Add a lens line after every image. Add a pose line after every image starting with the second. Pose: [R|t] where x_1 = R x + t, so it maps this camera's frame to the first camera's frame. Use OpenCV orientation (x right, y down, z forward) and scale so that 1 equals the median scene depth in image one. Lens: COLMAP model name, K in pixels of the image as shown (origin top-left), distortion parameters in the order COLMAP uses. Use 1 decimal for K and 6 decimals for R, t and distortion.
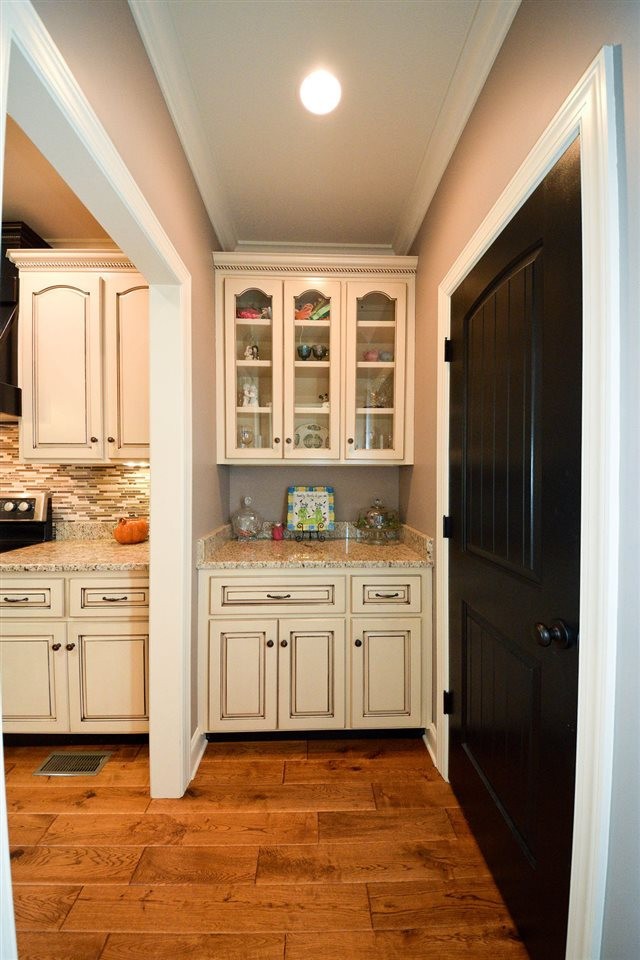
lens RADIAL K [[352.9, 0, 317.6], [0, 352.9, 478.5], [0, 0, 1]] dist [-0.001143, -0.000048]
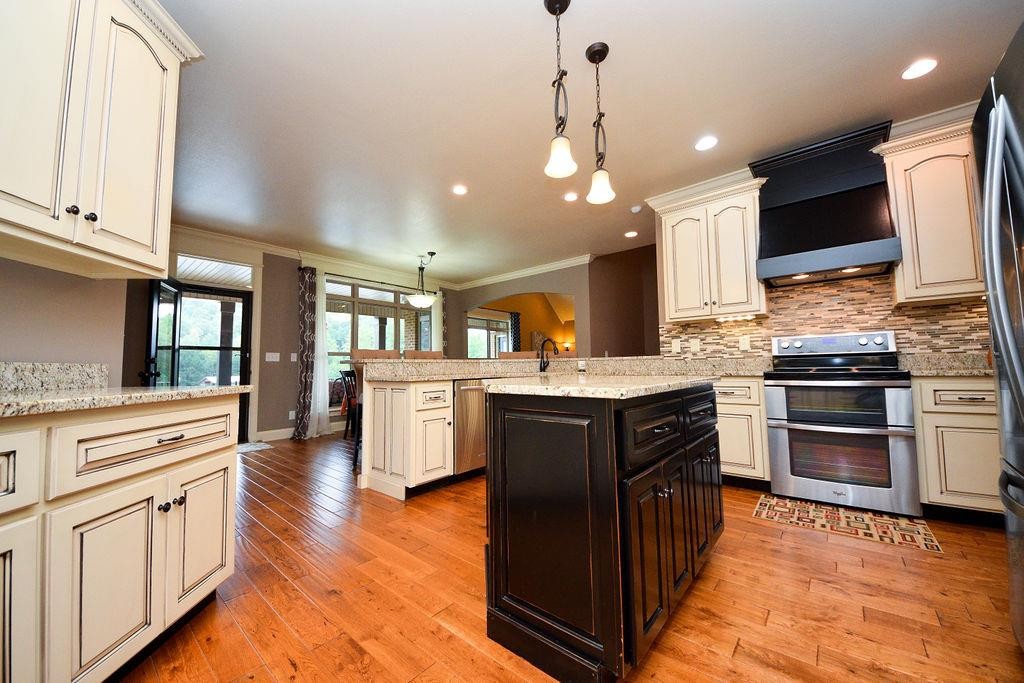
lens RADIAL K [[376.4, 0, 513.4], [0, 376.4, 343.9], [0, 0, 1]] dist [-0.001143, -0.000048]
pose [[0.743888, -0.063045, -0.665324, -0.841681], [0.016327, 0.996958, -0.076215, 0.160616], [0.668105, 0.045832, 0.742655, -0.798590]]
